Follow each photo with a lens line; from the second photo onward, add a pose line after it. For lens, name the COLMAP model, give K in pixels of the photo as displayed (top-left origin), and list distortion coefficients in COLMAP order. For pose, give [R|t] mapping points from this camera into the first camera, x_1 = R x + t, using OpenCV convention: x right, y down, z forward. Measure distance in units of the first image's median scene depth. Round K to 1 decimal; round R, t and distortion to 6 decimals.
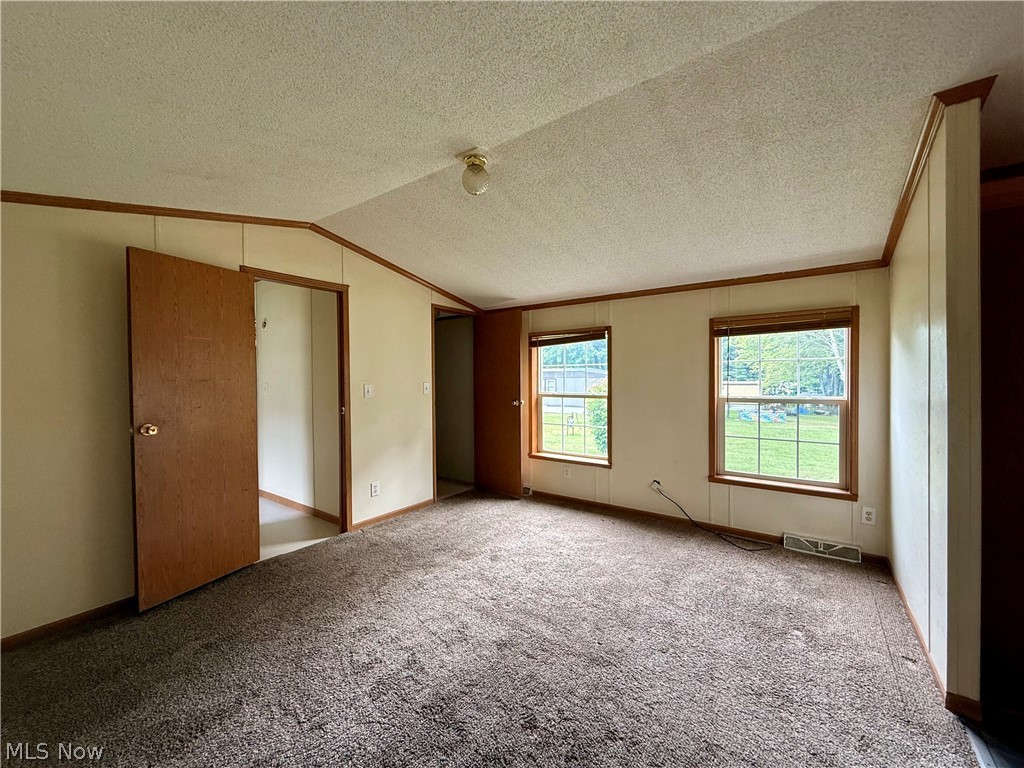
lens RADIAL K [[408.6, 0, 510.8], [0, 408.6, 384.0], [0, 0, 1]] dist [0.001460, -0.000751]
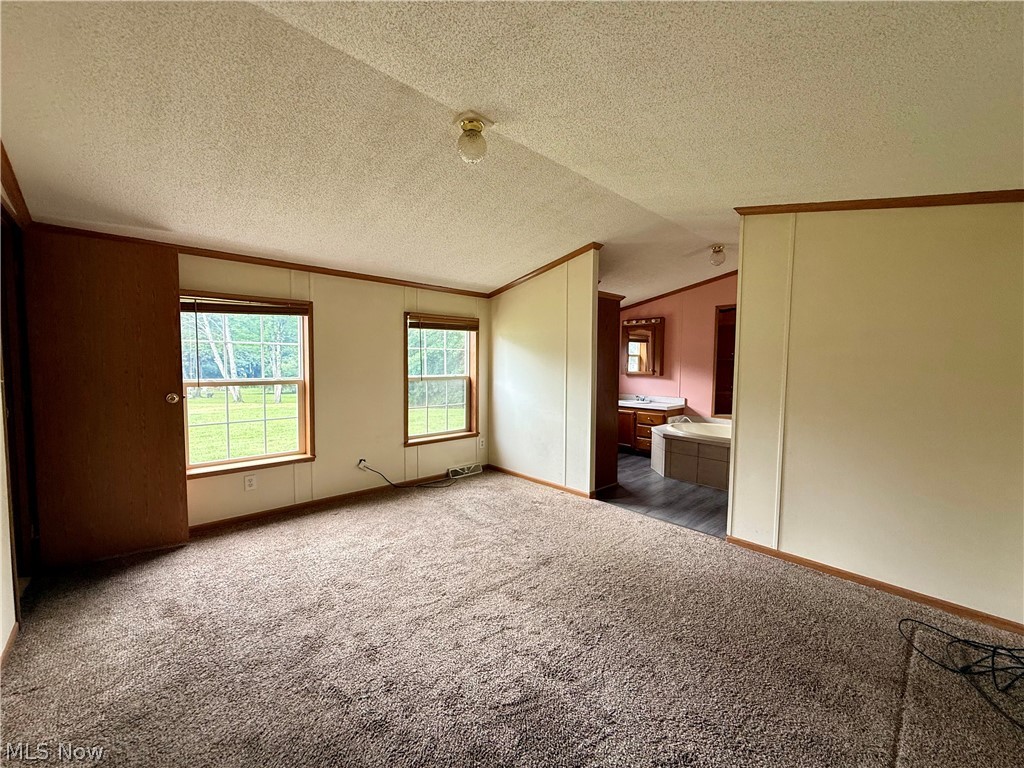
lens RADIAL K [[408.6, 0, 510.8], [0, 408.6, 384.8], [0, 0, 1]] dist [0.001460, -0.000751]
pose [[0.190439, -0.047921, 0.980529, -0.646599], [0.004715, 0.998841, 0.047901, -0.002486], [-0.981688, -0.004499, 0.190444, 0.472025]]
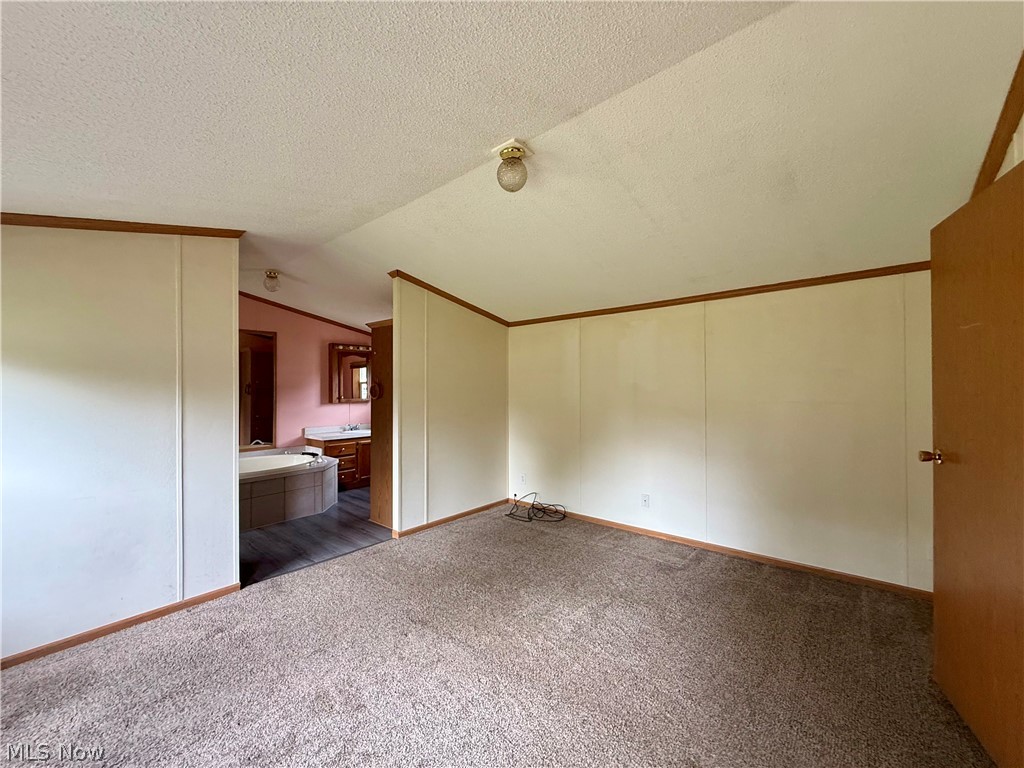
lens RADIAL K [[408.6, 0, 520.8], [0, 408.6, 385.1], [0, 0, 1]] dist [0.001460, -0.000751]
pose [[-0.997476, 0.013127, 0.069776, -0.104436], [0.014356, 0.999750, 0.017150, -0.033911], [-0.069534, 0.018109, -0.997415, 1.222907]]
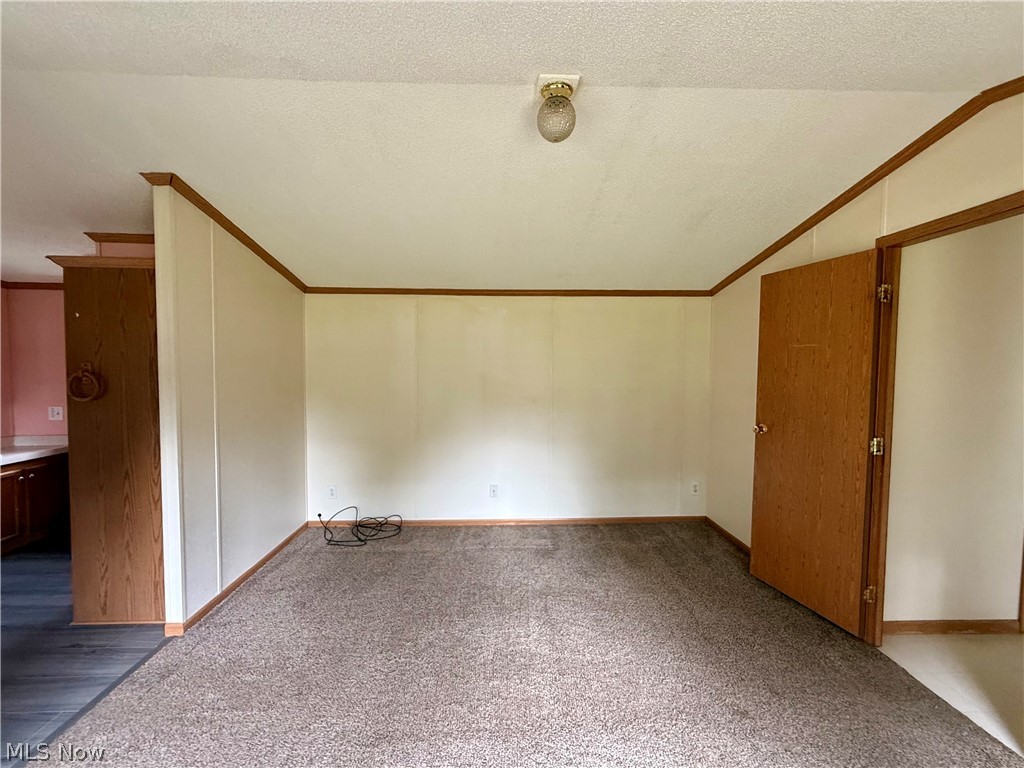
lens RADIAL K [[408.6, 0, 521.7], [0, 408.6, 382.4], [0, 0, 1]] dist [0.001460, -0.000751]
pose [[-0.785873, 0.023130, -0.617955, 0.258970], [-0.013707, 0.998403, 0.054802, -0.051613], [0.618236, 0.051537, -0.784301, 0.993692]]
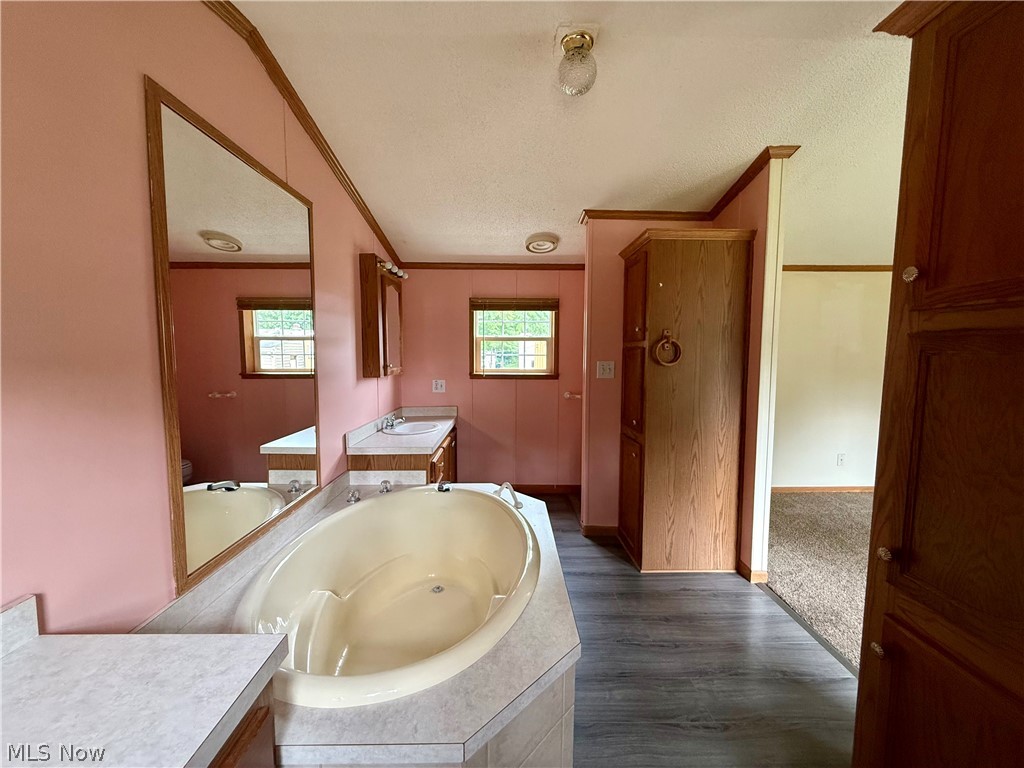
lens RADIAL K [[408.6, 0, 523.3], [0, 408.6, 380.4], [0, 0, 1]] dist [0.001460, -0.000751]
pose [[-0.797115, 0.046339, -0.602046, 1.029610], [-0.009881, 0.995916, 0.089737, -0.011173], [0.603746, 0.077479, -0.793402, 0.450074]]
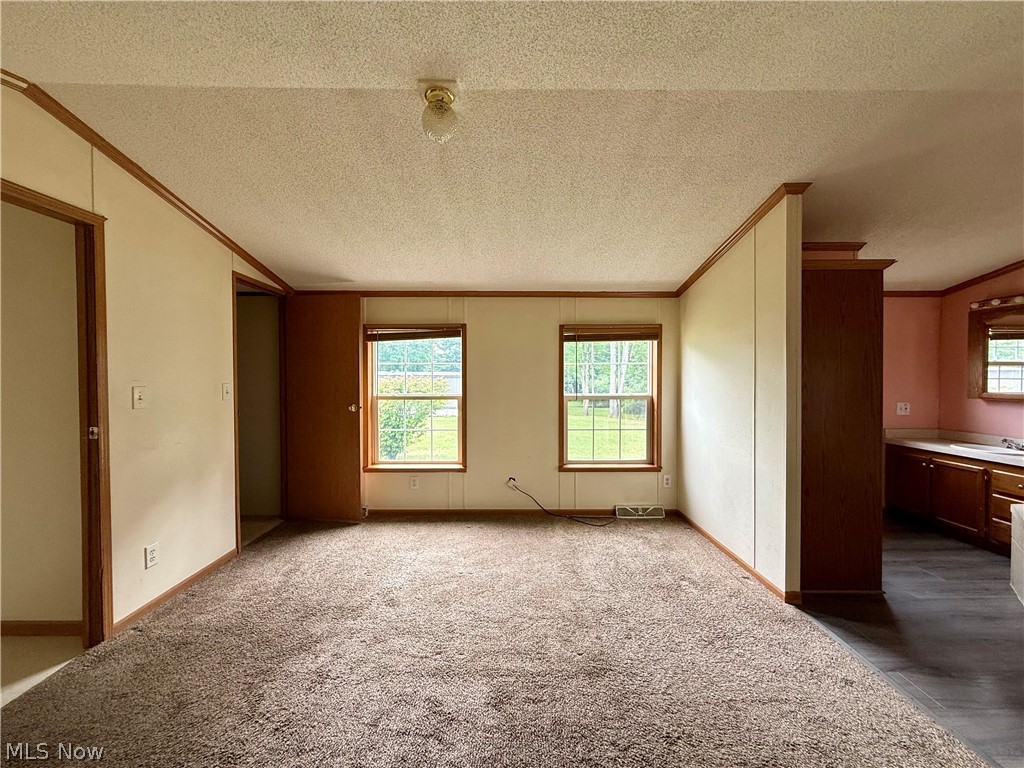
lens RADIAL K [[408.6, 0, 510.9], [0, 408.6, 384.3], [0, 0, 1]] dist [0.001460, -0.000751]
pose [[0.803652, -0.004990, 0.595078, -0.283786], [0.004583, 0.999987, 0.002196, -0.001467], [-0.595081, 0.000962, 0.803665, 0.190801]]
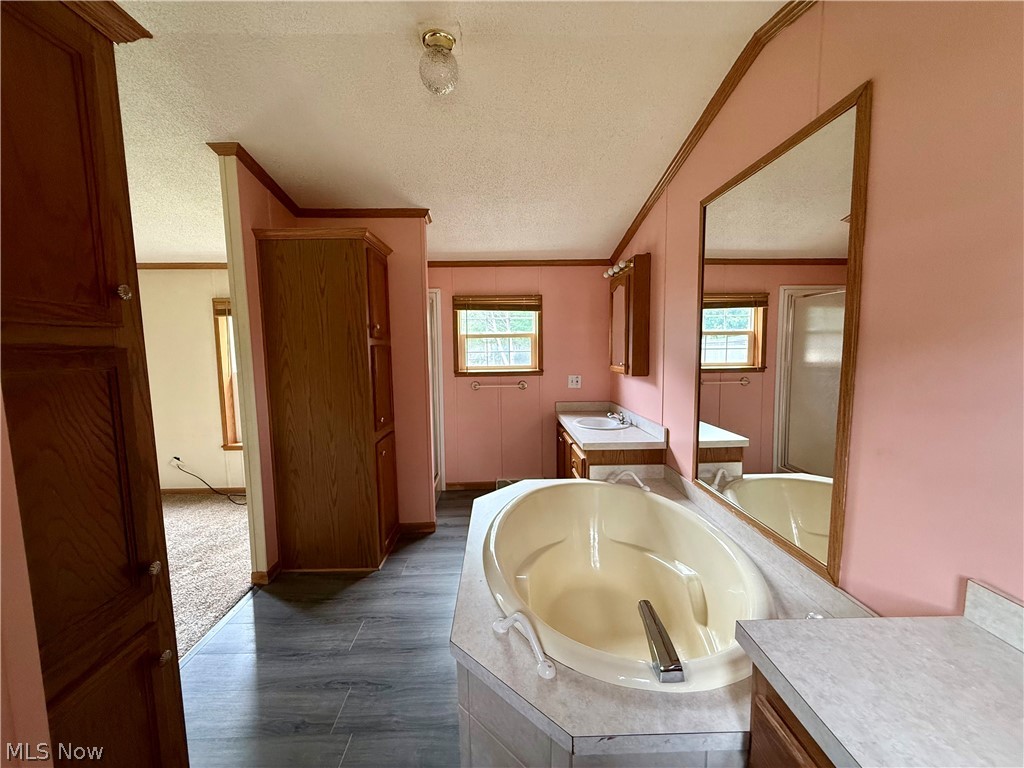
lens RADIAL K [[408.6, 0, 505.0], [0, 408.6, 384.0], [0, 0, 1]] dist [0.001460, -0.000751]
pose [[0.795665, -0.057096, 0.603040, 0.445680], [0.017038, 0.997263, 0.071941, -0.003422], [-0.605497, -0.046967, 0.794460, -0.319341]]
